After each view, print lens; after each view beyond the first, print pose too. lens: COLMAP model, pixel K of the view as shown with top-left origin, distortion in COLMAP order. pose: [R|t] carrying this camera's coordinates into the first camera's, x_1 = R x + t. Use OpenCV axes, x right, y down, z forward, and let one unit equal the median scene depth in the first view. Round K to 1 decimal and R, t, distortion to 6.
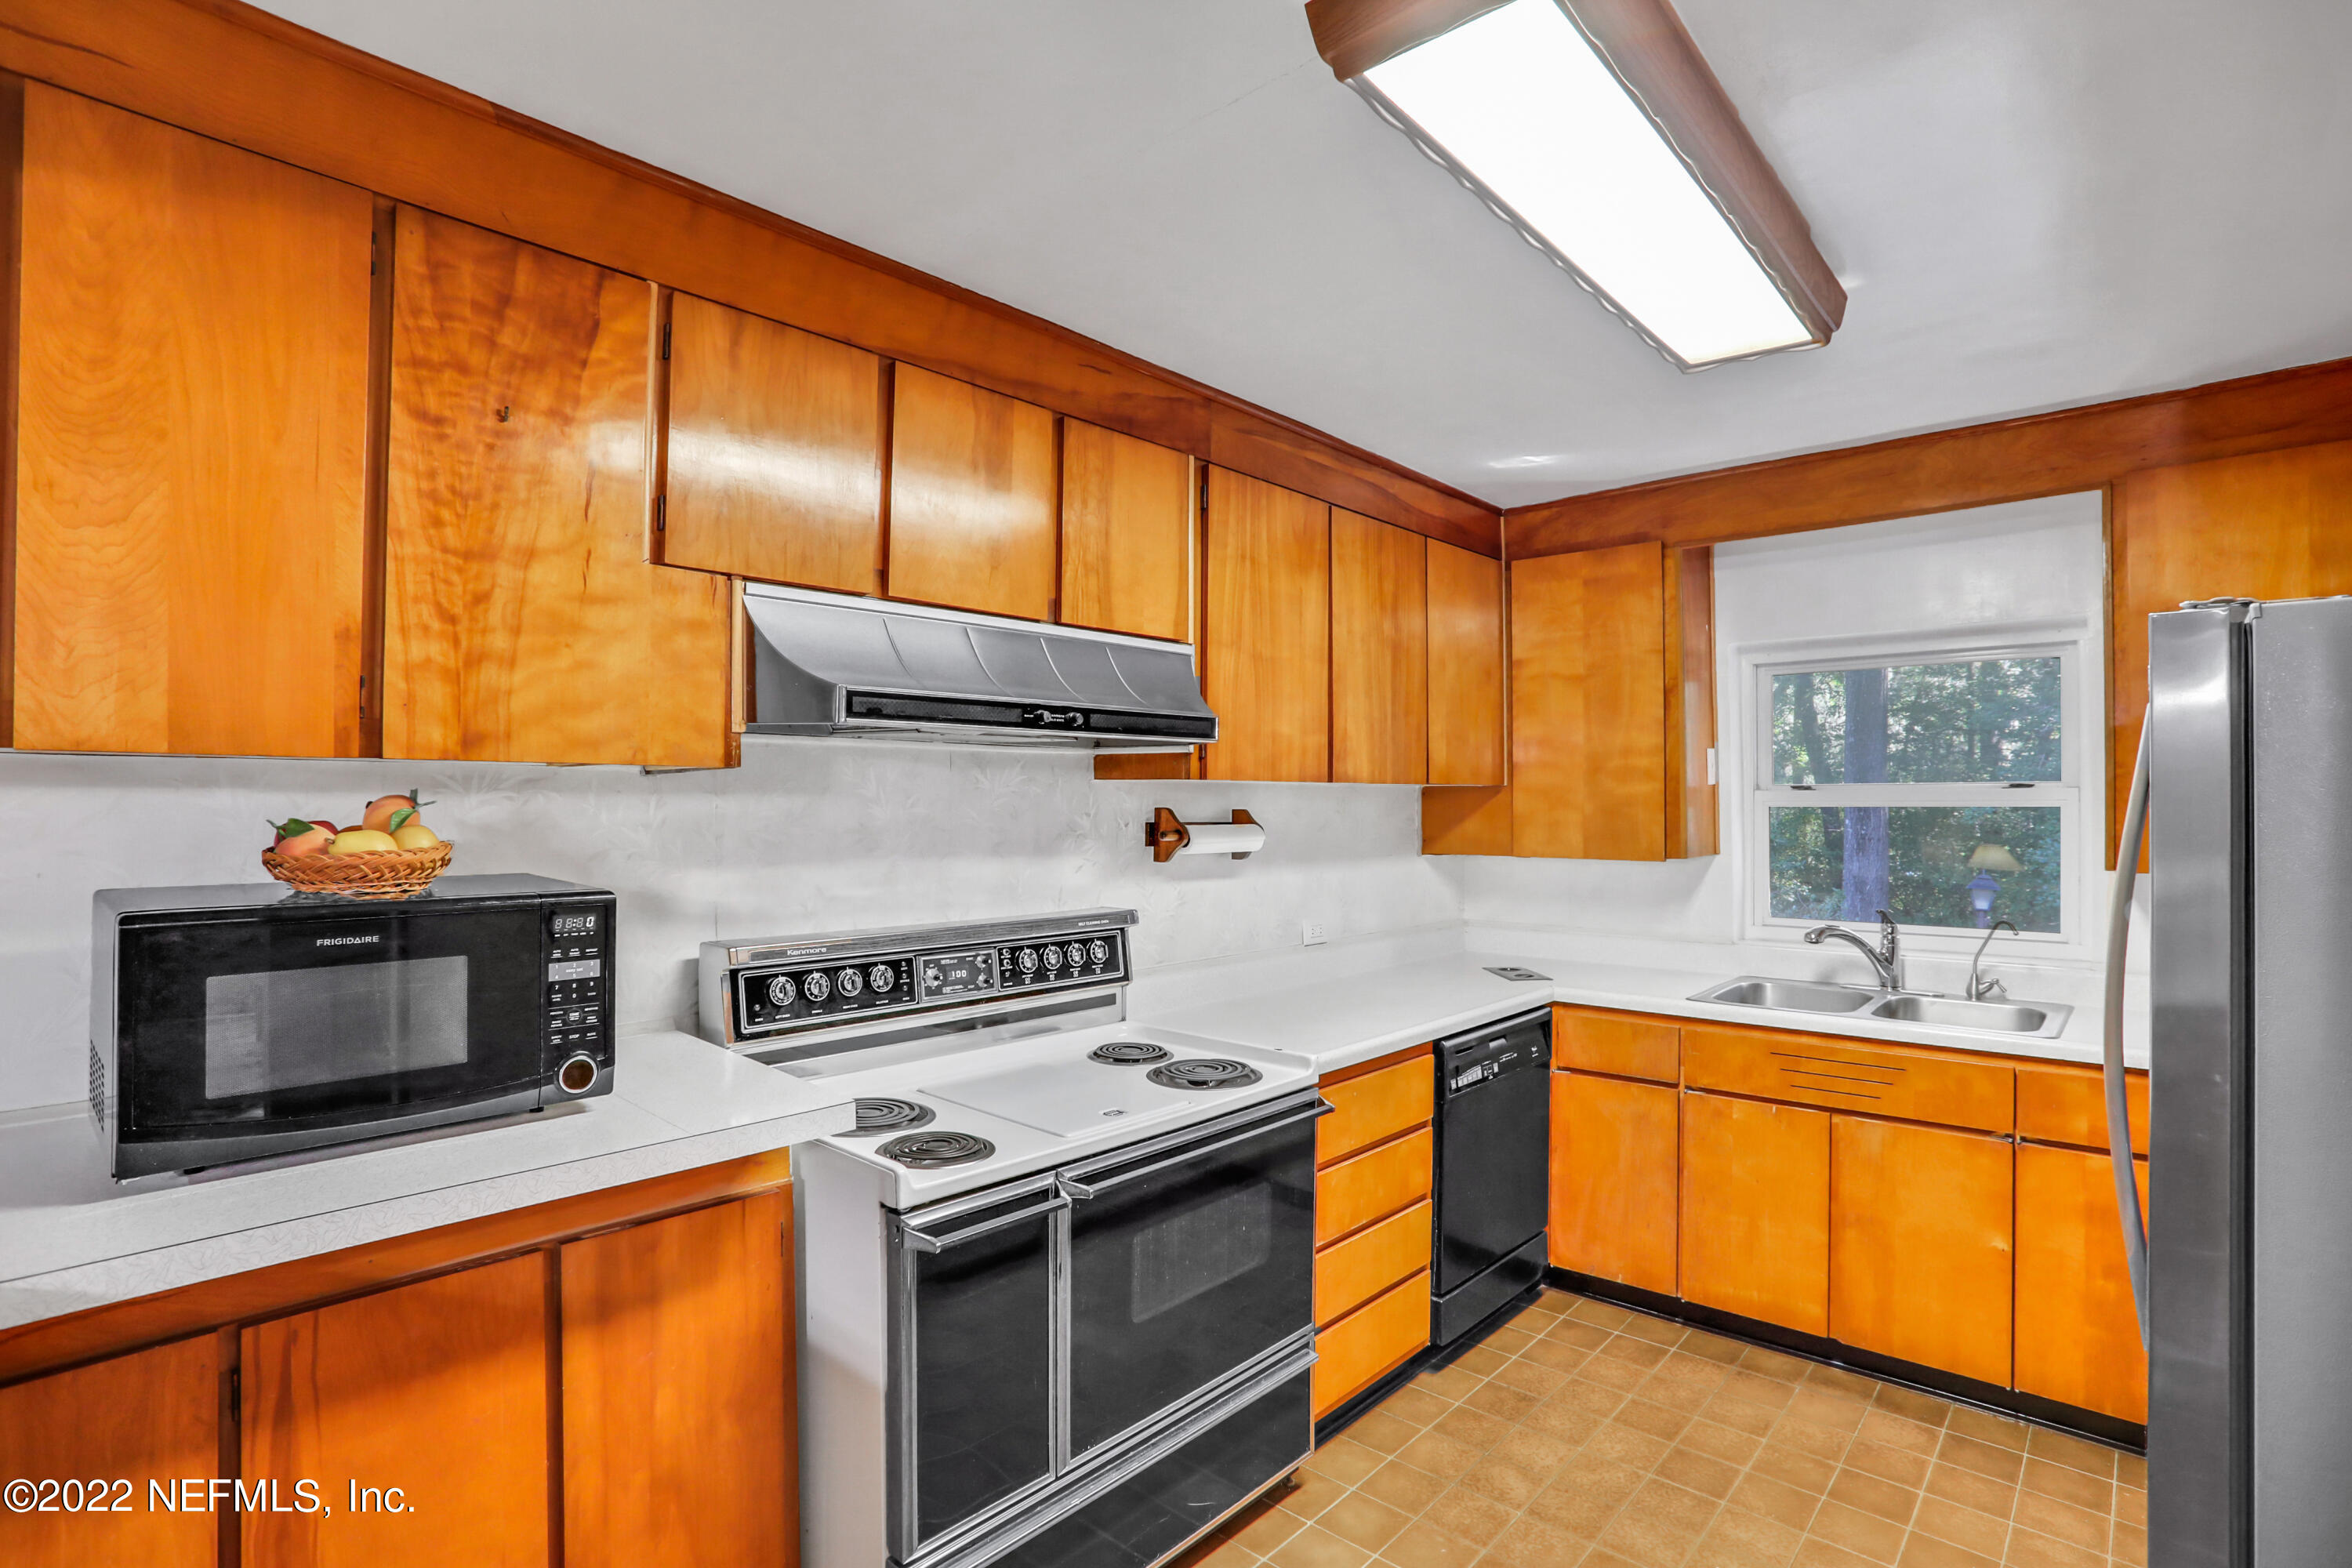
lens RADIAL K [[1132.6, 0, 1170.9], [0, 1132.6, 790.1], [0, 0, 1]] dist [0.004382, 0.004475]
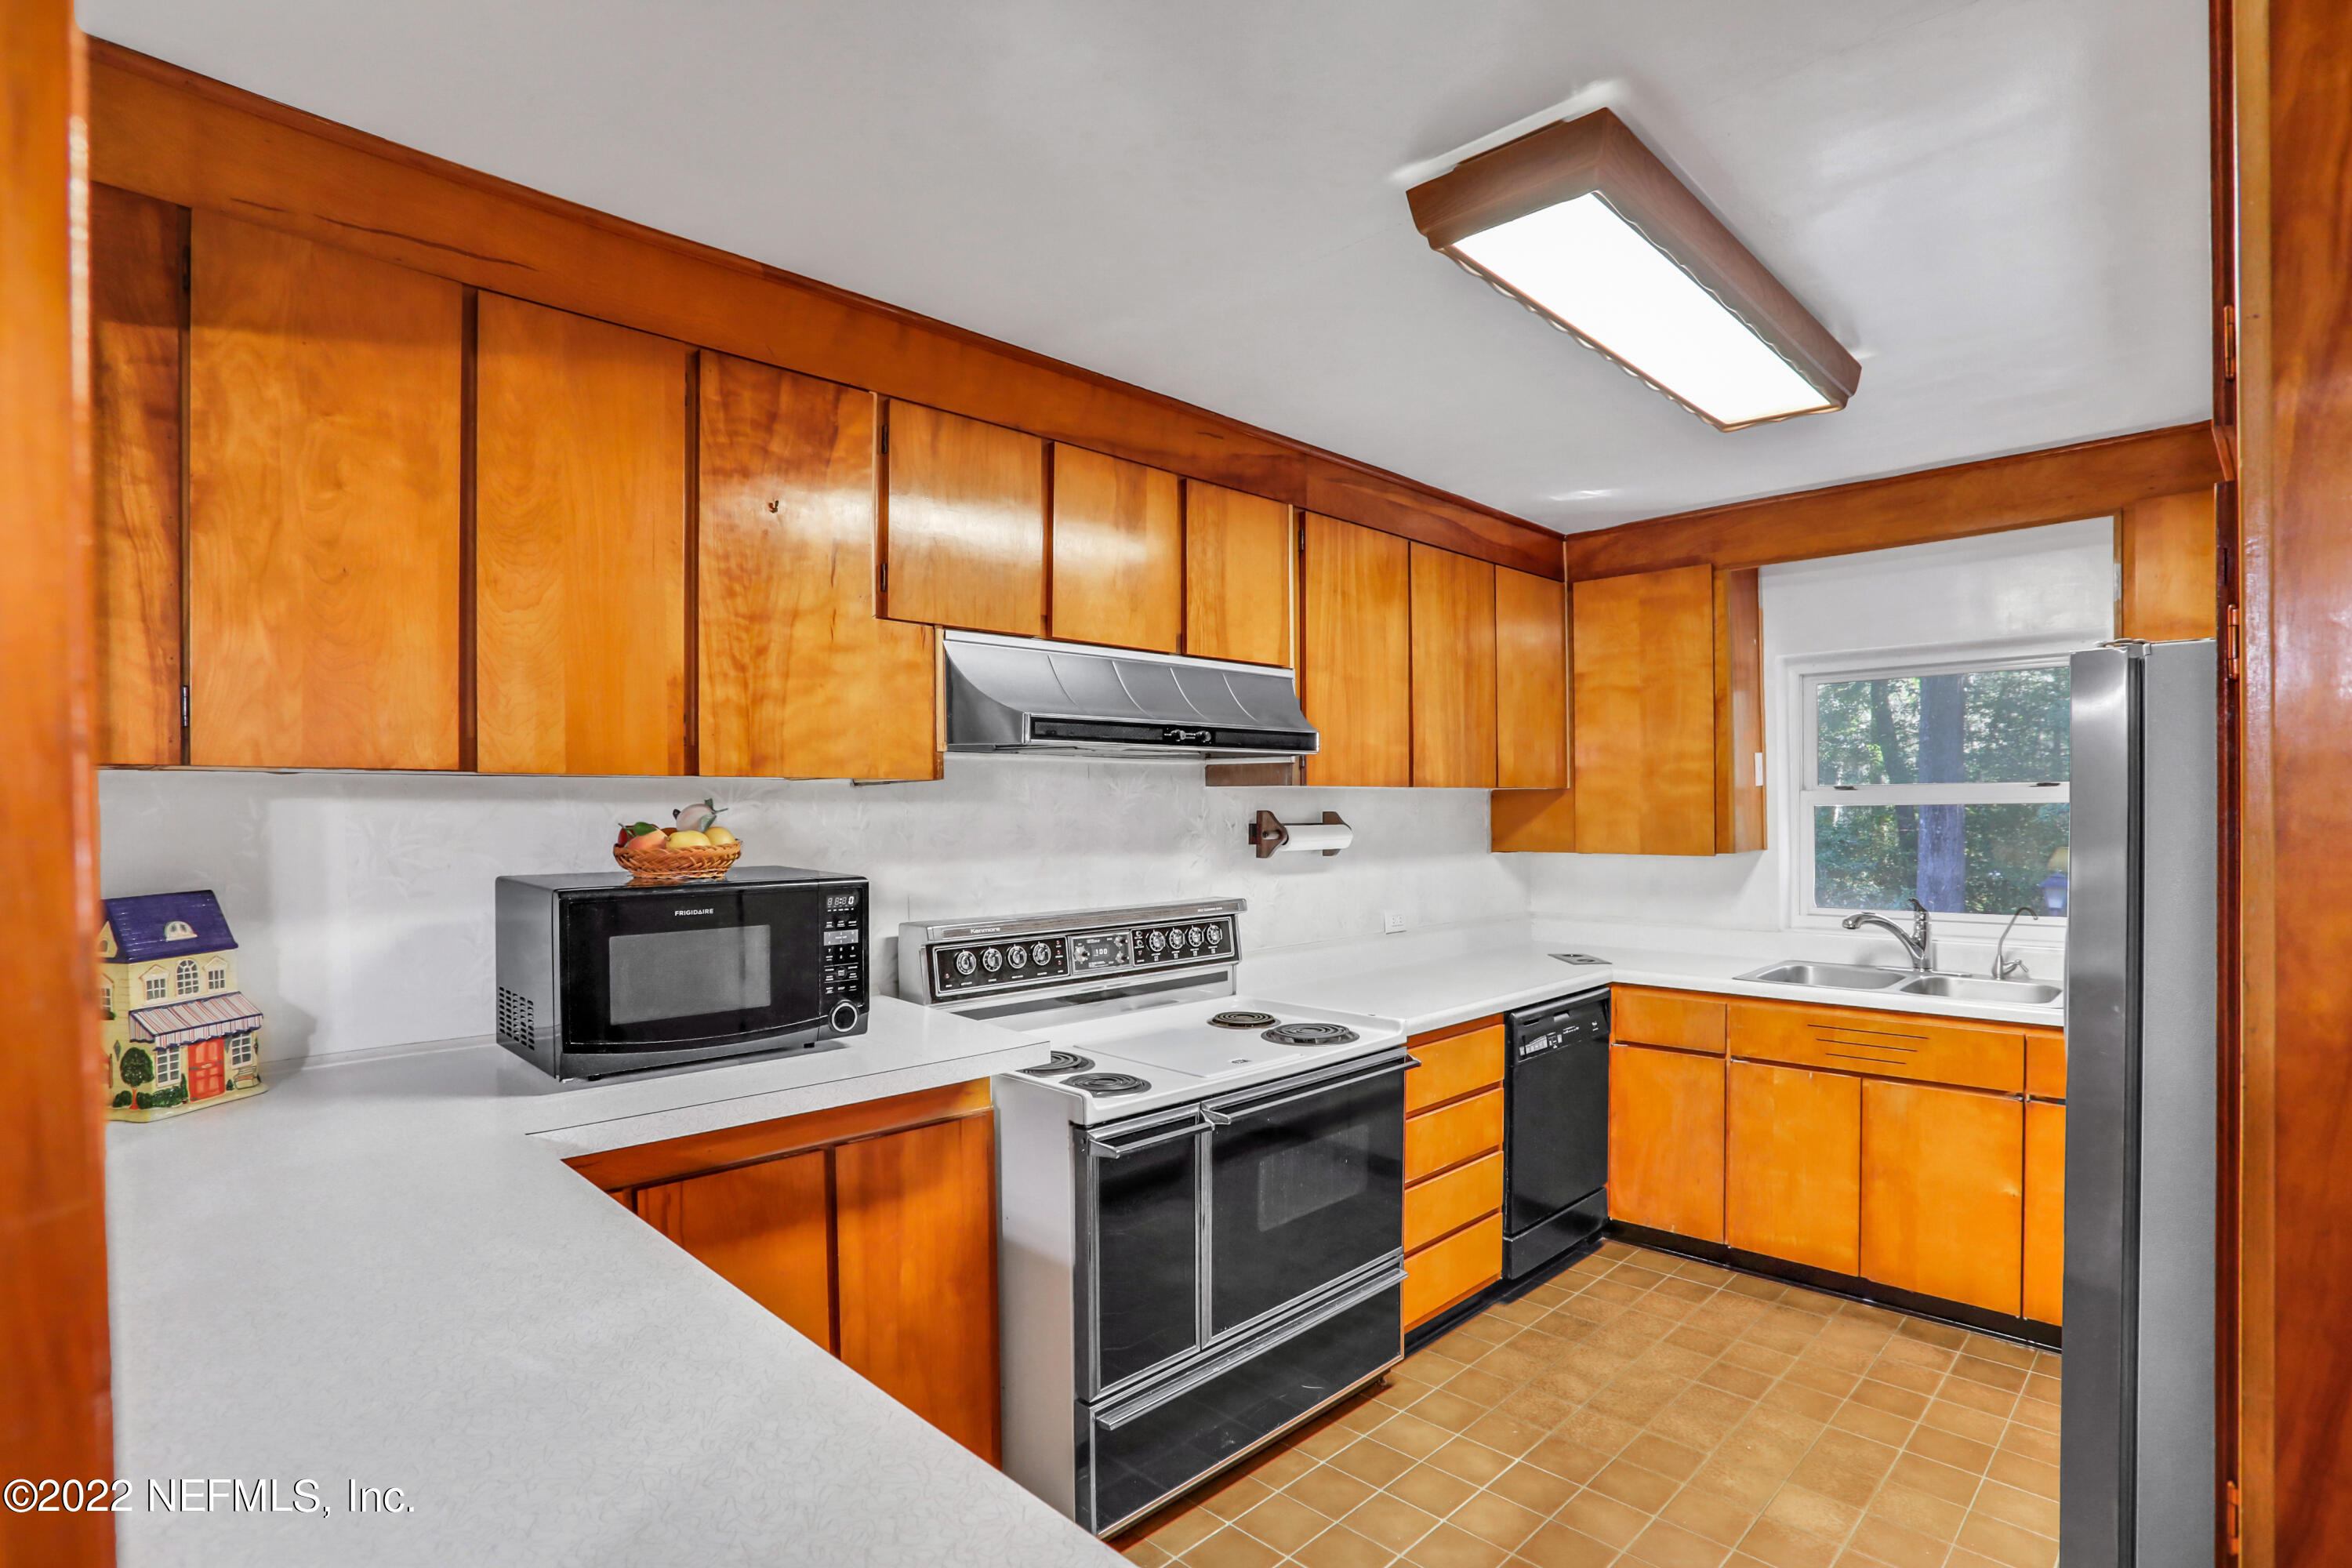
lens RADIAL K [[1132.6, 0, 1190.6], [0, 1132.6, 817.3], [0, 0, 1]] dist [0.004382, 0.004475]
pose [[0.999269, -0.008126, -0.037362, -0.048120], [0.008843, 0.999779, 0.019066, -0.000184], [0.037199, -0.019382, 0.999120, -0.180175]]
